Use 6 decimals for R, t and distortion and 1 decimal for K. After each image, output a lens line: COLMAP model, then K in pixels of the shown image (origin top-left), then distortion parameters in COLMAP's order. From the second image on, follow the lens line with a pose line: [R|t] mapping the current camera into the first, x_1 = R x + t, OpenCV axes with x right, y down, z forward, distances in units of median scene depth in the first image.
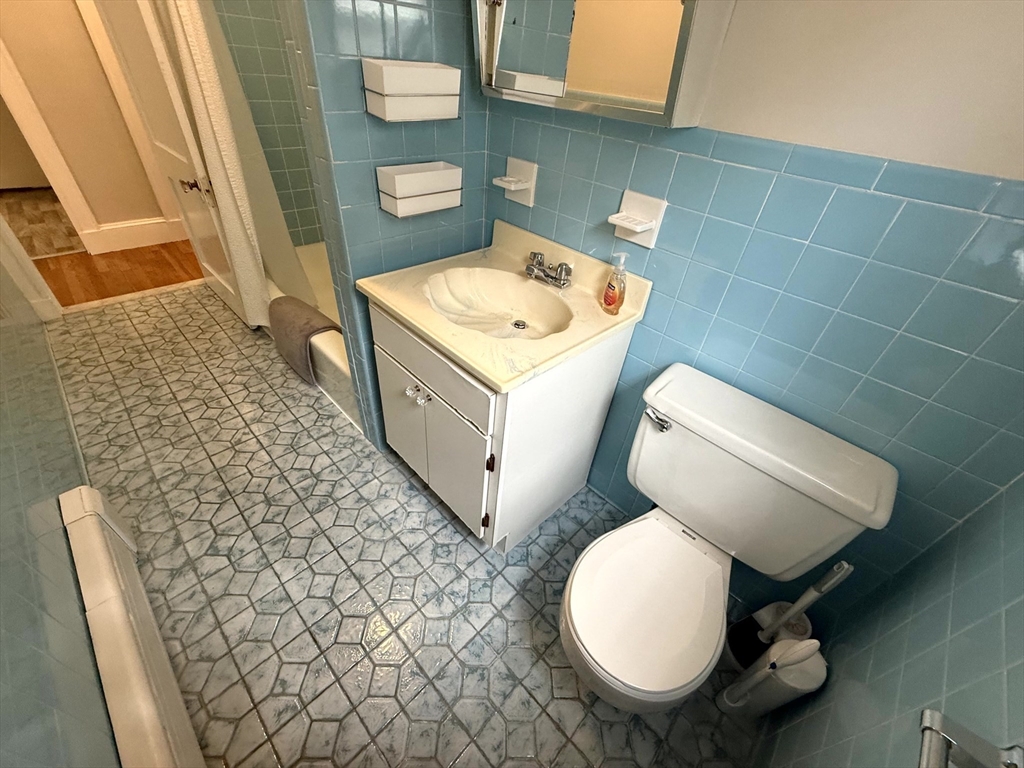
lens RADIAL K [[409.1, 0, 510.5], [0, 409.1, 384.2], [0, 0, 1]] dist [-0.000598, 0.000203]
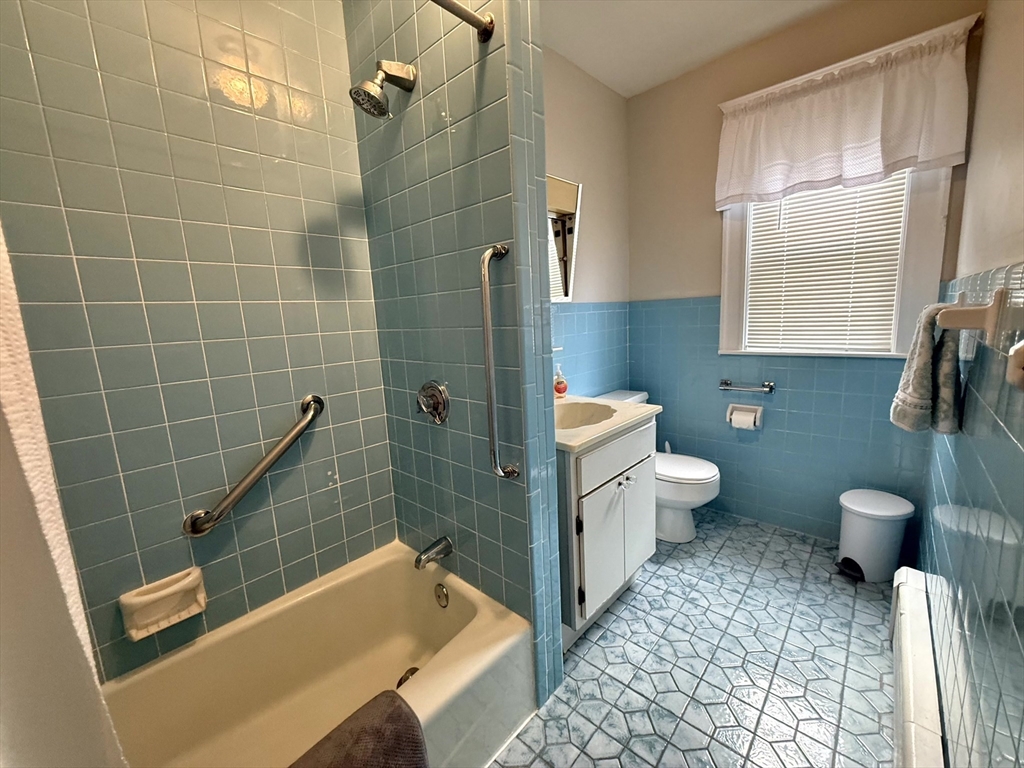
lens RADIAL K [[409.1, 0, 511.5], [0, 409.1, 382.5], [0, 0, 1]] dist [-0.000598, 0.000203]
pose [[-0.035450, -0.244084, 0.969106, -1.104628], [0.654239, 0.727371, 0.207132, -0.566838], [-0.755457, 0.641370, 0.133904, 0.706544]]
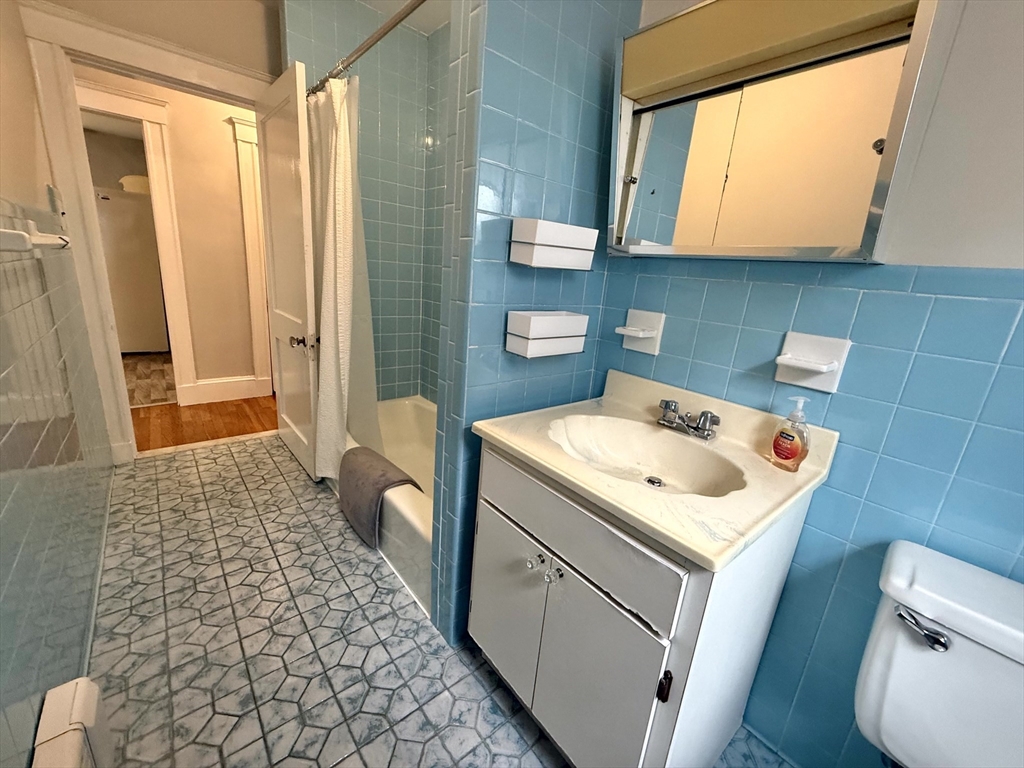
lens RADIAL K [[409.1, 0, 511.7], [0, 409.1, 384.4], [0, 0, 1]] dist [-0.000598, 0.000203]
pose [[0.996652, 0.020312, -0.079199, -0.181639], [-0.049931, 0.918251, -0.392838, 0.011271], [0.064746, 0.395477, 0.916191, 0.131352]]
